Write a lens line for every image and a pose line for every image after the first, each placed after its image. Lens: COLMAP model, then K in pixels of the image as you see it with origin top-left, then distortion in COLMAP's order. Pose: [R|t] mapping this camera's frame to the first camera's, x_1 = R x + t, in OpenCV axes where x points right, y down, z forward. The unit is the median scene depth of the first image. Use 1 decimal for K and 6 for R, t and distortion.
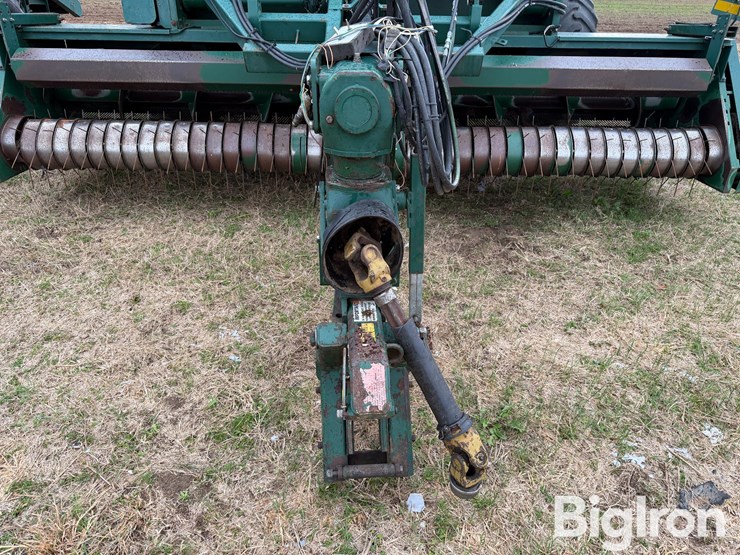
lens RADIAL K [[511.1, 0, 370.0], [0, 511.1, 277.5], [0, 0, 1]] dist [0.039777, -0.051581]
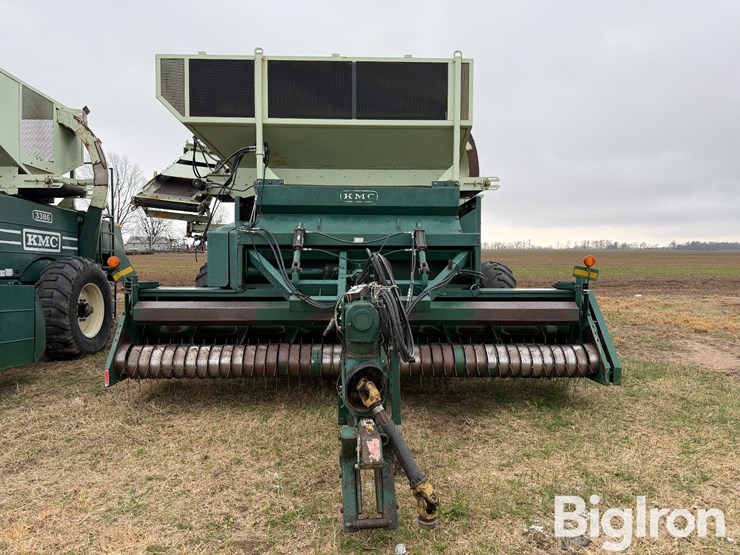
lens RADIAL K [[518.8, 0, 370.0], [0, 518.8, 277.5], [0, 0, 1]] dist [0.009744, -0.002255]
pose [[0.999457, -0.011993, 0.030679, -0.027329], [0.024644, 0.890216, -0.454872, 0.240937], [-0.021856, 0.455382, 0.890028, -0.488084]]
